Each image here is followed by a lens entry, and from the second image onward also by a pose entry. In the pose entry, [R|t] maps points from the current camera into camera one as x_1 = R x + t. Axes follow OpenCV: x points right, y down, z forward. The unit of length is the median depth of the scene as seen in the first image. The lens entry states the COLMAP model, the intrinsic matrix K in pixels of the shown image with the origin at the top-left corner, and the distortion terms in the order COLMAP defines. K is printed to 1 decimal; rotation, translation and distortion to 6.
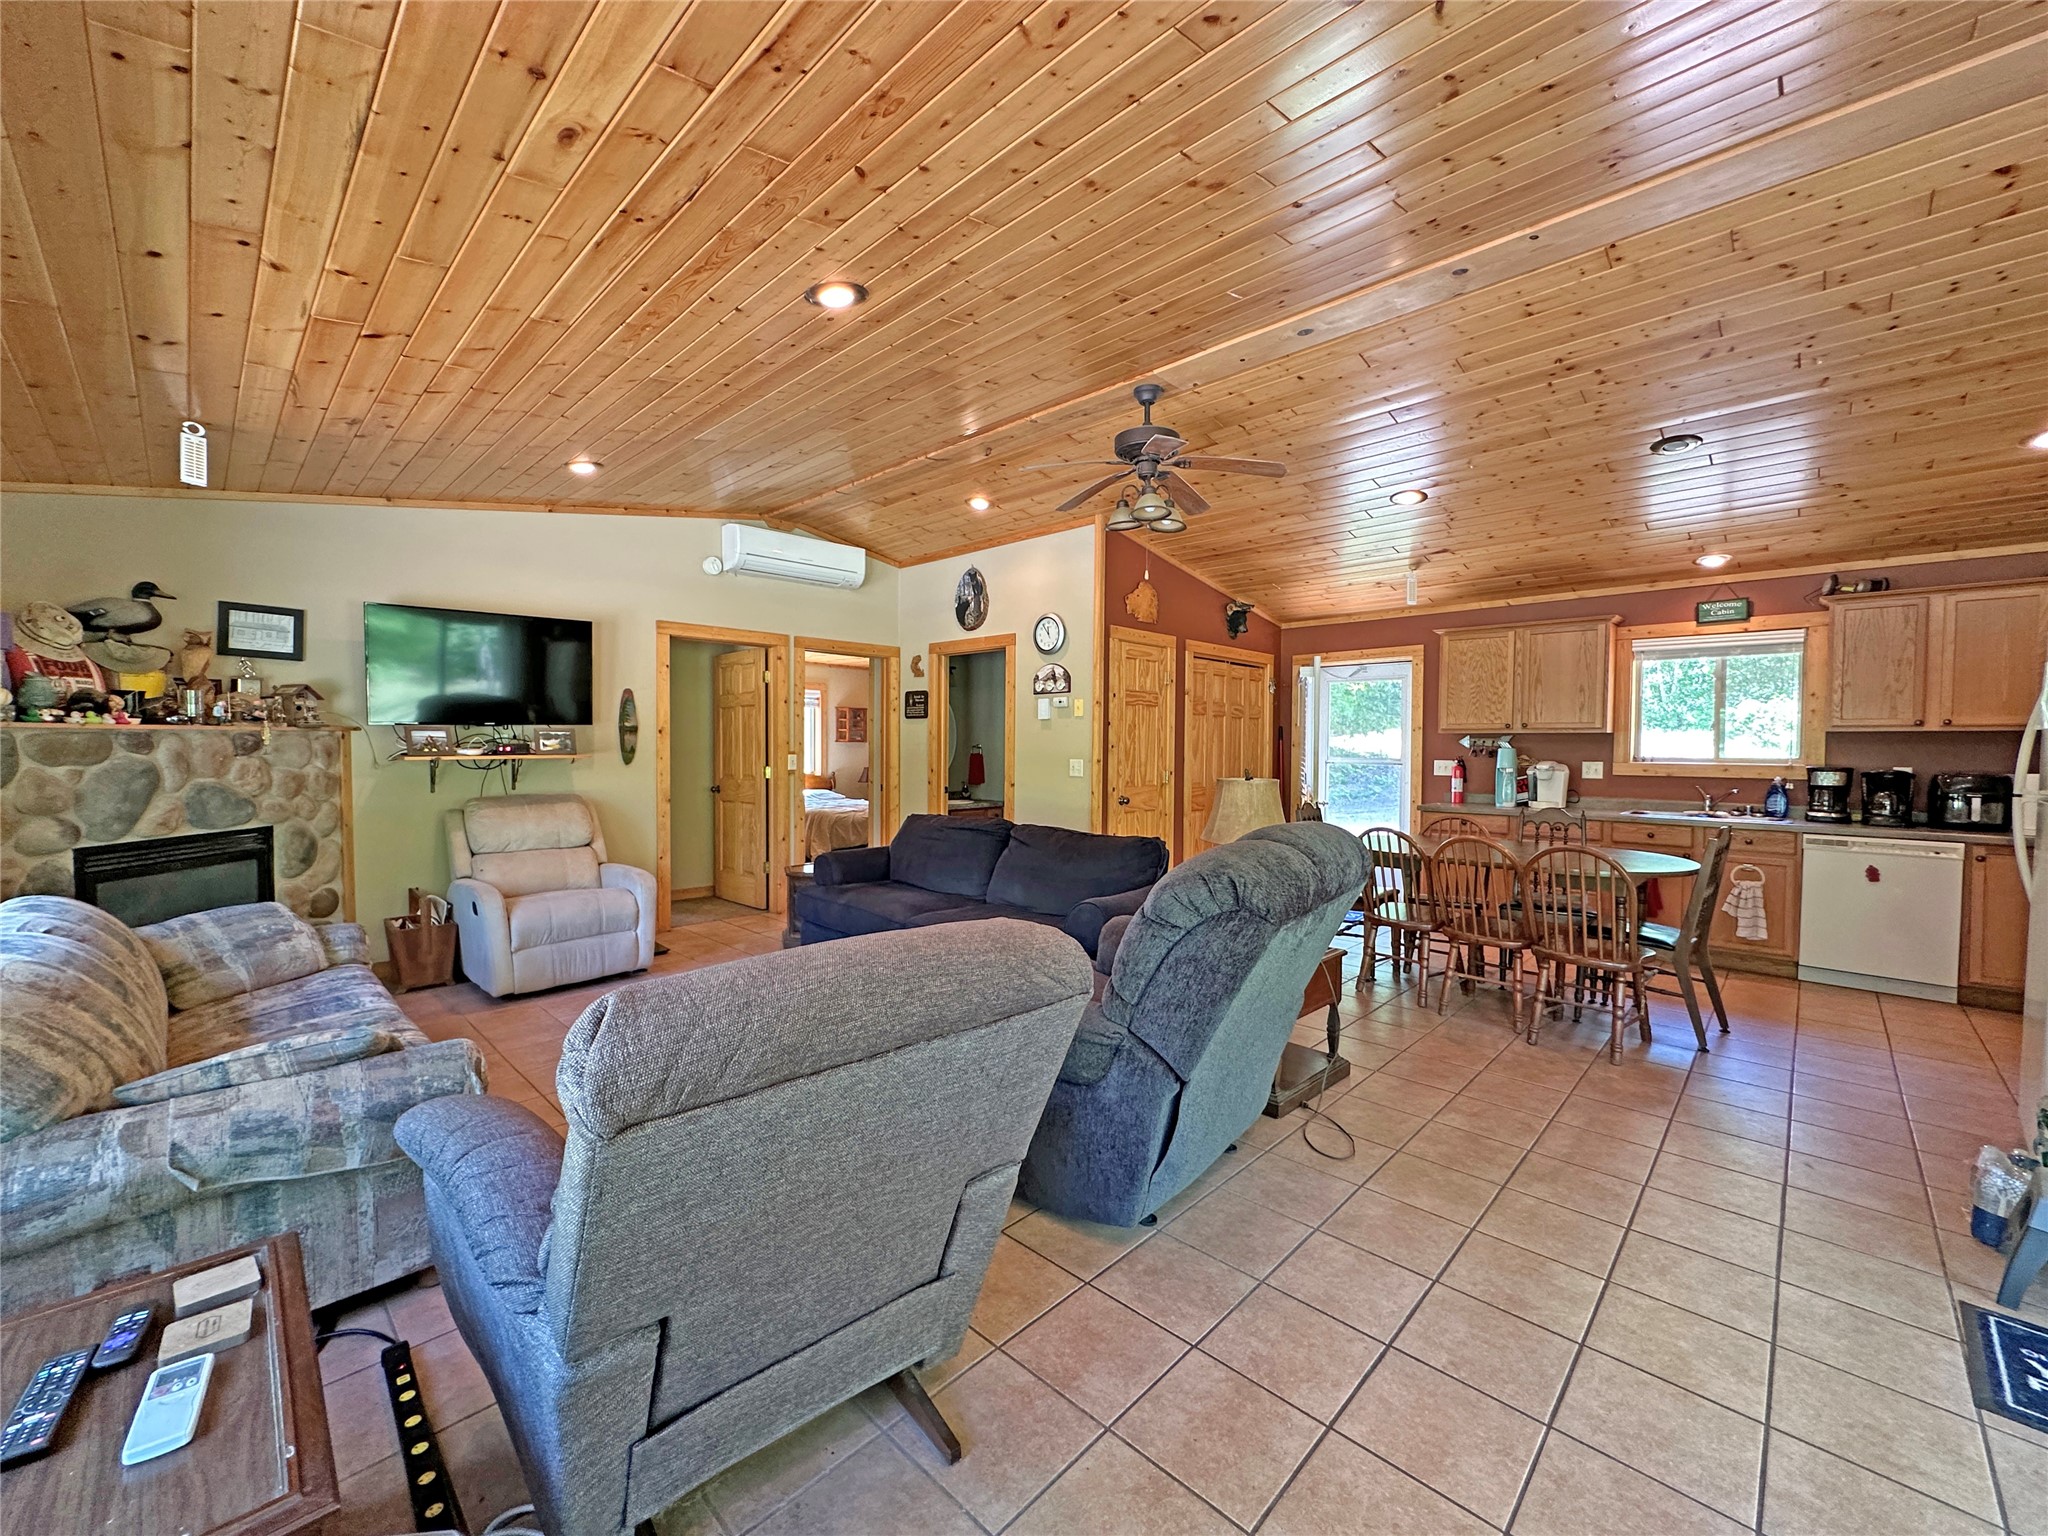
lens RADIAL K [[816.6, 0, 1013.5], [0, 816.6, 757.7], [0, 0, 1]] dist [-0.001601, 0.000096]
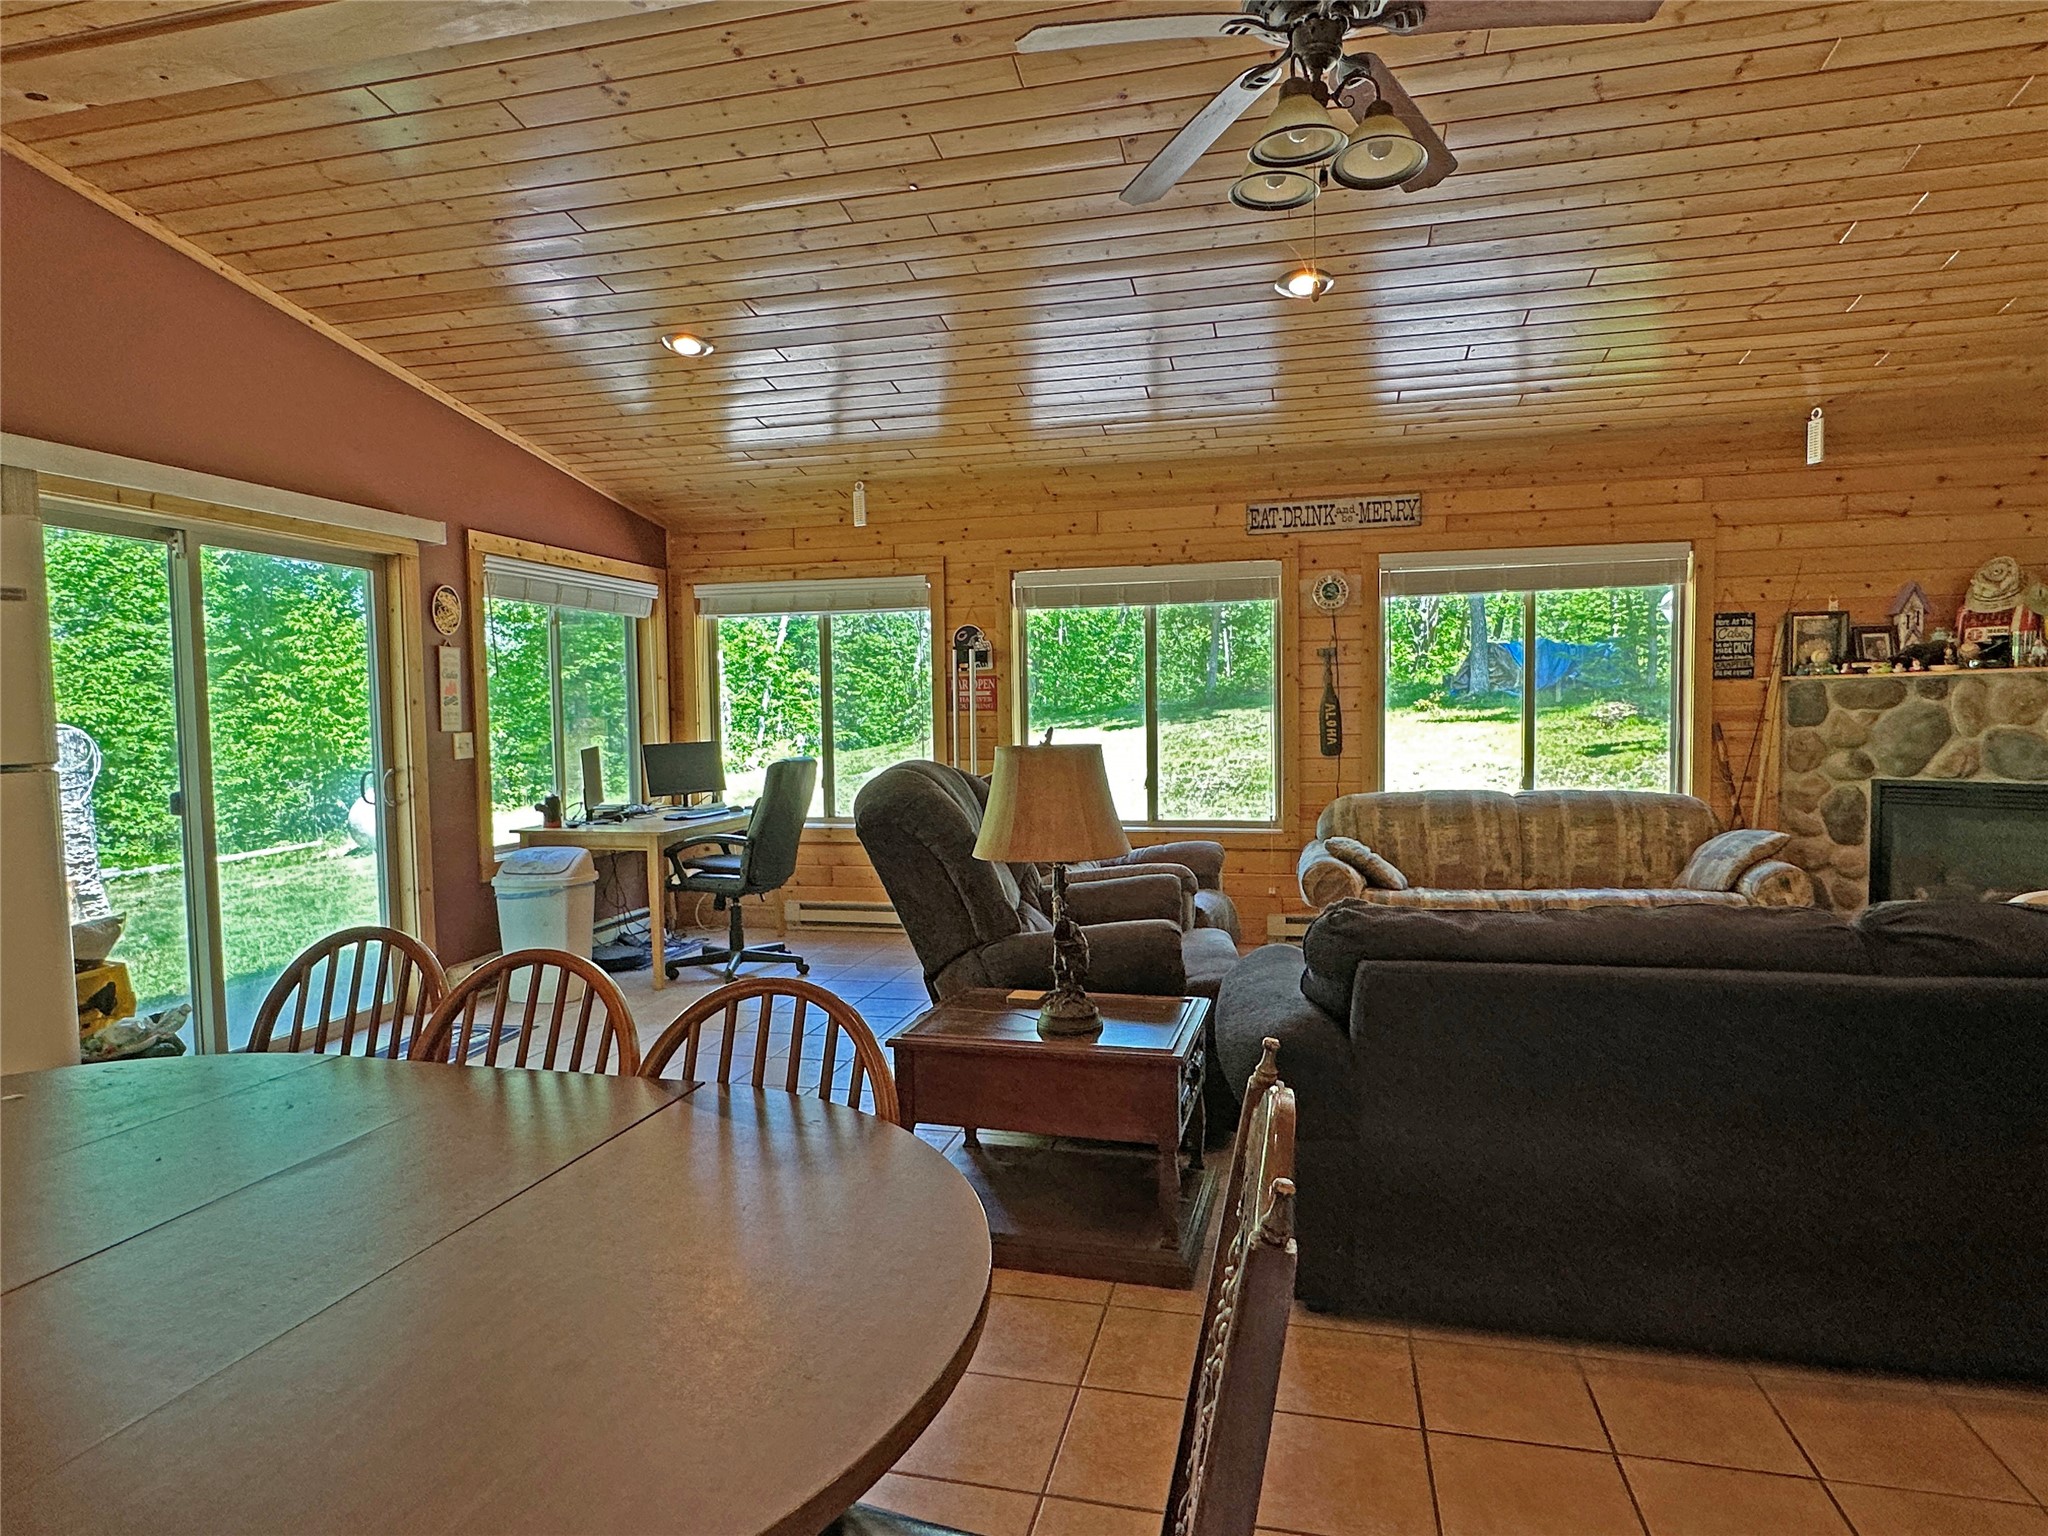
lens RADIAL K [[1141.4, 0, 1026.8], [0, 1141.4, 771.0], [0, 0, 1]] dist [-0.013846, 0.006143]
pose [[-0.855888, 0.034734, -0.515994, 0.582981], [0.002322, 0.997990, 0.063328, -0.006075], [0.517156, 0.053003, -0.854248, 1.363146]]
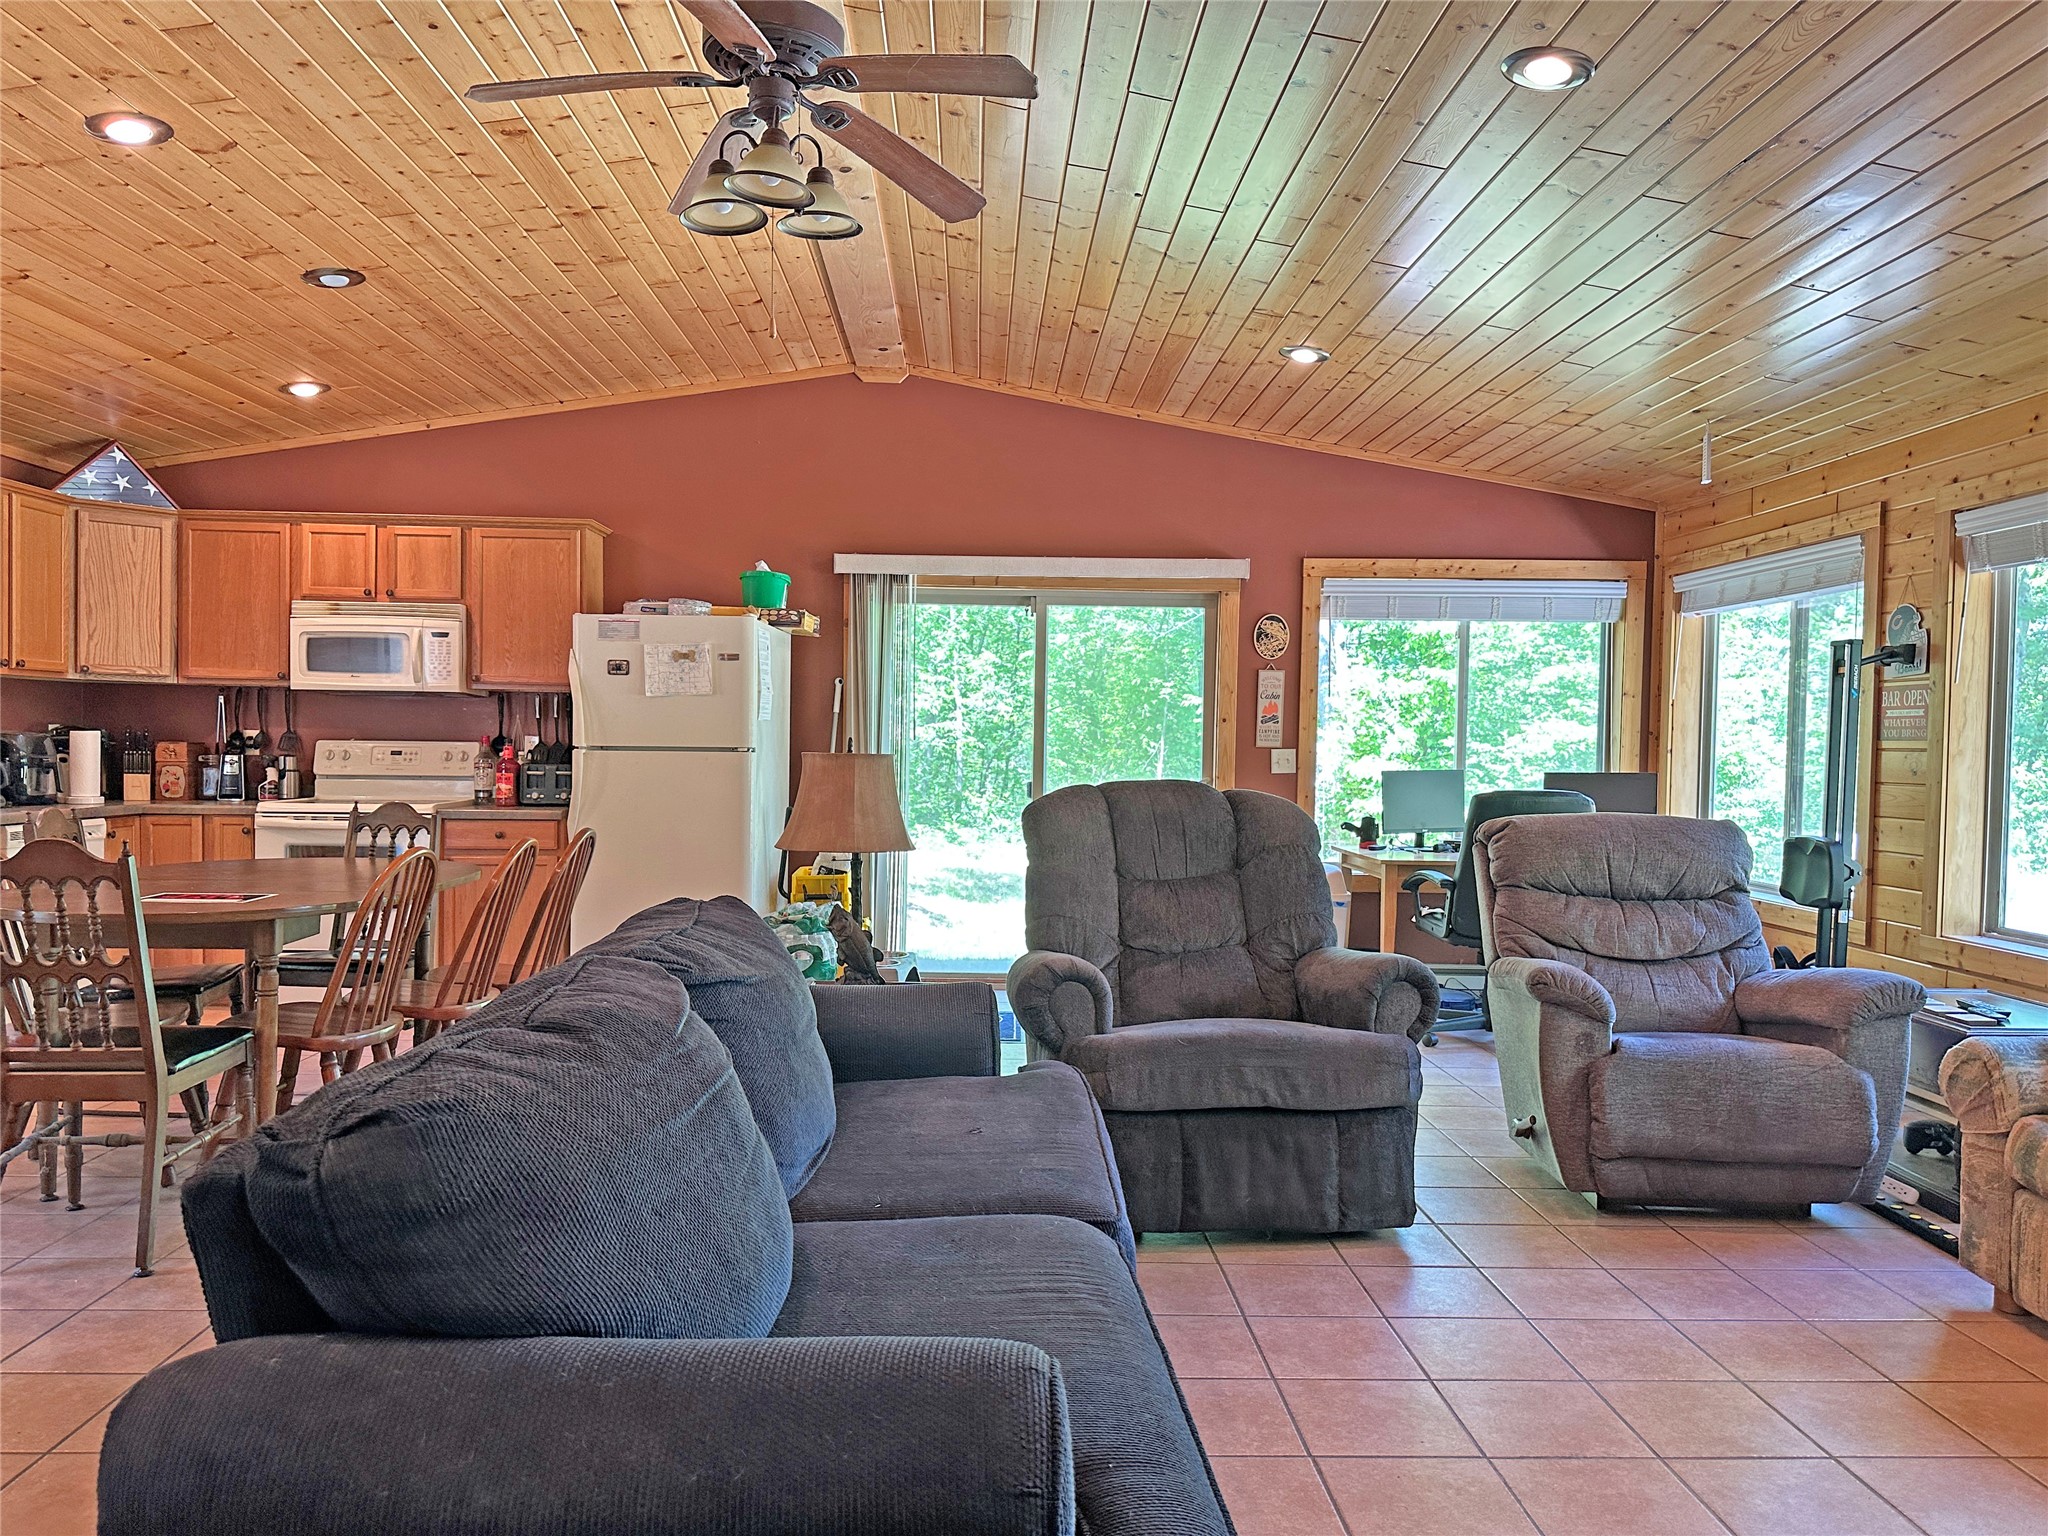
lens RADIAL K [[1424.1, 0, 1021.3], [0, 1424.1, 789.0], [0, 0, 1]] dist [0.049962, -0.070498]
pose [[-0.723869, -0.038026, 0.688888, -0.490314], [-0.007446, 0.998852, 0.047311, -0.000520], [-0.689897, 0.029118, -0.723322, 1.402675]]
